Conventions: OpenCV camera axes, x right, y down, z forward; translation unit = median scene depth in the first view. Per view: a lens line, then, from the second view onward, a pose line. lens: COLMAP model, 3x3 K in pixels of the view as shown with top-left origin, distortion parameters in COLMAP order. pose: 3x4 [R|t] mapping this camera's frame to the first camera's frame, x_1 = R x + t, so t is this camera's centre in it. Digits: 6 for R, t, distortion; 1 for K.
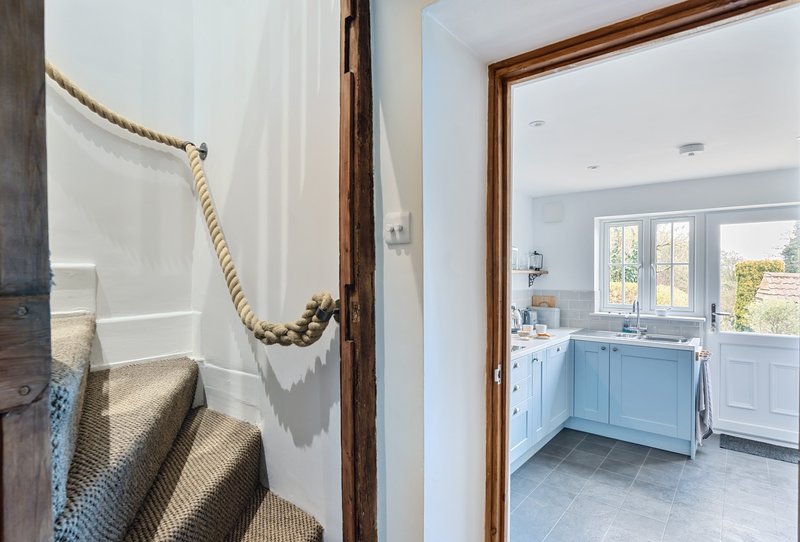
lens RADIAL K [[427.4, 0, 414.2], [0, 427.4, 278.2], [0, 0, 1]] dist [0.003951, 0.000085]
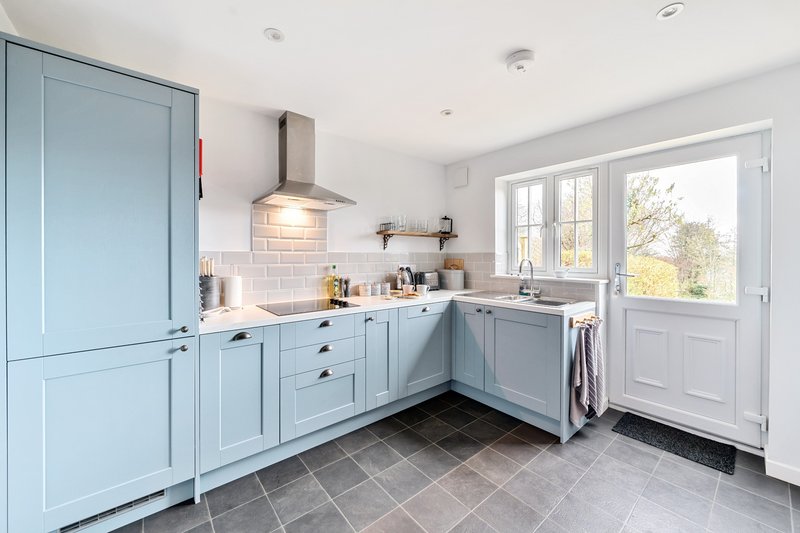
lens RADIAL K [[313.0, 0, 400.9], [0, 313.0, 257.5], [0, 0, 1]] dist [-0.002226, -0.000279]
pose [[0.979291, -0.002763, -0.202437, 0.389870], [0.002119, 0.999992, -0.003401, 0.047223], [0.202445, 0.002901, 0.979289, 0.276359]]
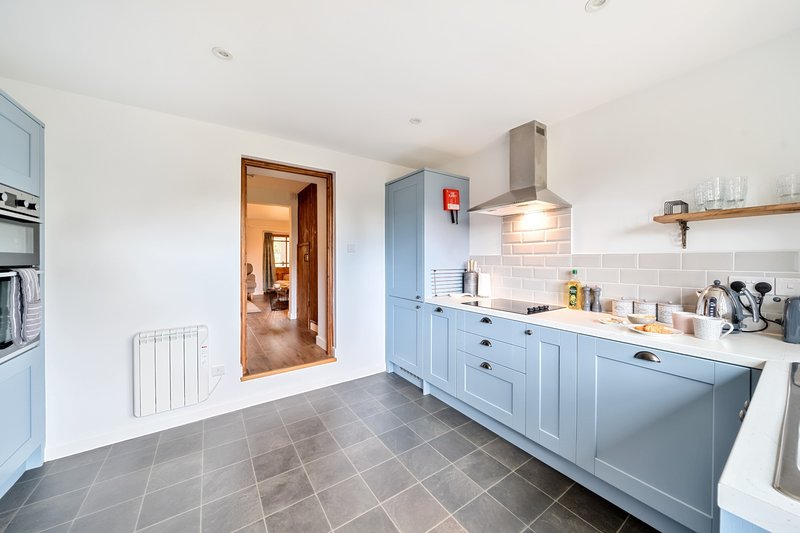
lens RADIAL K [[279.6, 0, 397.0], [0, 279.6, 259.6], [0, 0, 1]] dist [-0.002755, -0.000392]
pose [[-0.301418, -0.004035, -0.953484, 0.698884], [-0.010651, 0.999943, -0.000864, 0.046754], [0.953433, 0.009895, -0.301443, 0.758215]]
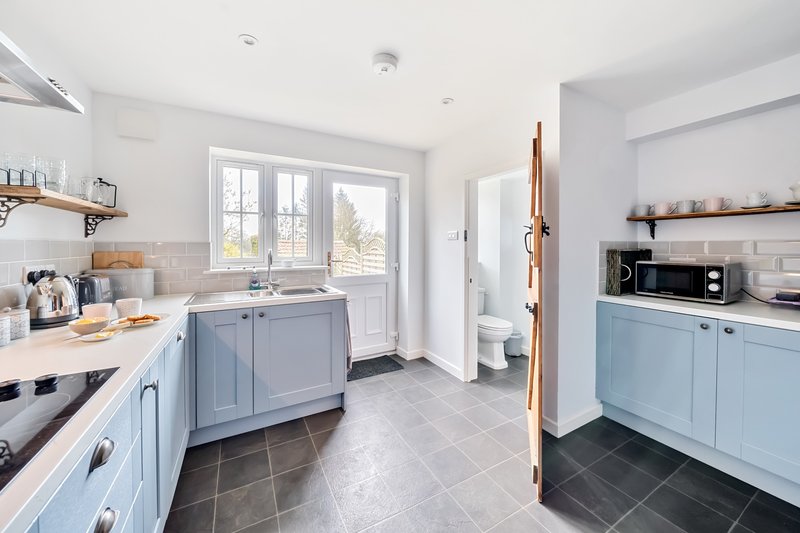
lens RADIAL K [[279.6, 0, 405.0], [0, 279.6, 247.9], [0, 0, 1]] dist [-0.002755, -0.000392]
pose [[0.394687, -0.013385, 0.918718, 0.107008], [0.008592, 0.999904, 0.010876, 0.041493], [-0.918776, 0.003601, 0.394764, 0.526896]]
